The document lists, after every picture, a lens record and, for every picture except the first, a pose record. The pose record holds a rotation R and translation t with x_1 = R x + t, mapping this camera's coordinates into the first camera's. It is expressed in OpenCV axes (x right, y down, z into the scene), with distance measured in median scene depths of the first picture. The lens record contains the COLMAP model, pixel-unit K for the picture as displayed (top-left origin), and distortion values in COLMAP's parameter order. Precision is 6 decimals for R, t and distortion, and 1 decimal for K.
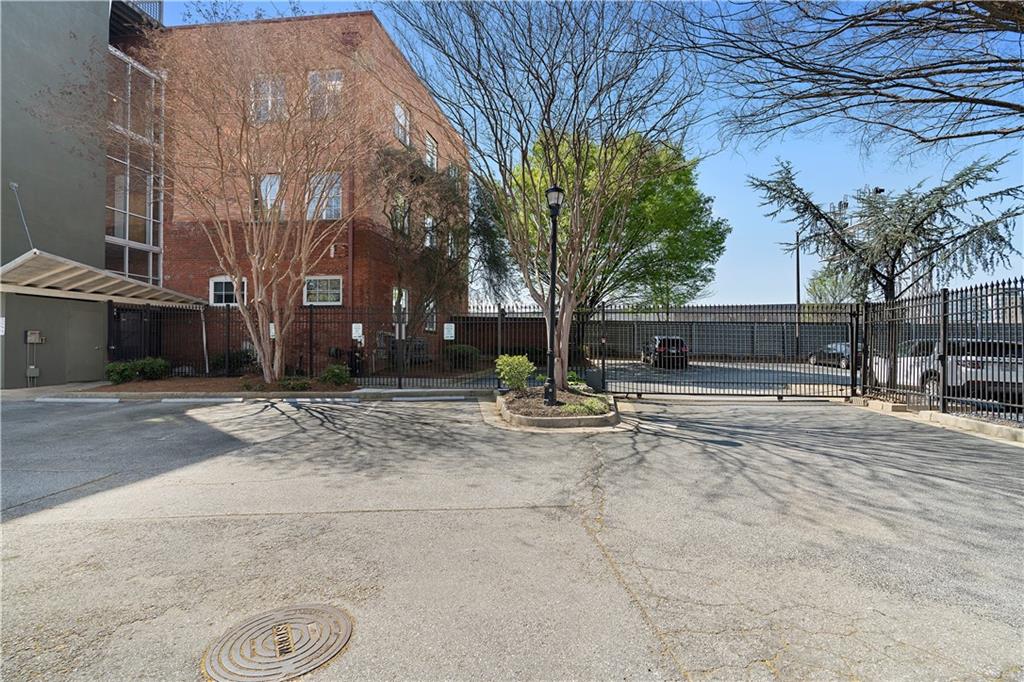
lens RADIAL K [[467.4, 0, 512.0], [0, 467.4, 341.0], [0, 0, 1]] dist [-0.002605, -0.000319]
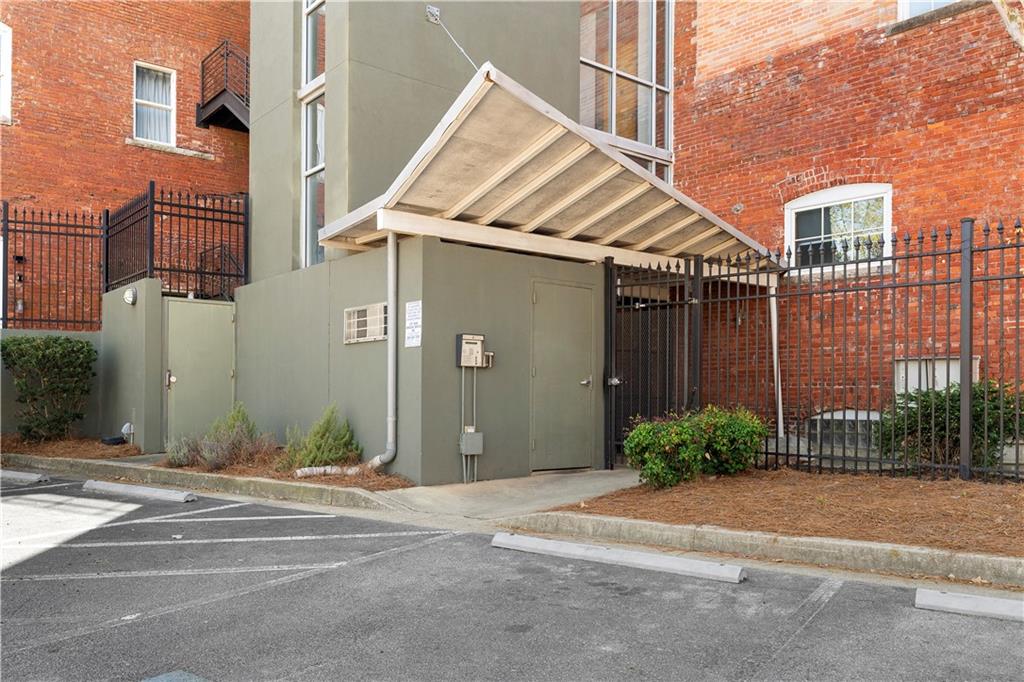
lens RADIAL K [[829.3, 0, 512.8], [0, 829.3, 401.4], [0, 0, 1]] dist [0.006521, 0.002366]
pose [[0.756746, -0.001661, -0.653707, -0.518291], [0.009853, 0.999912, 0.008864, 0.025116], [0.653635, -0.013149, 0.756695, 0.471408]]
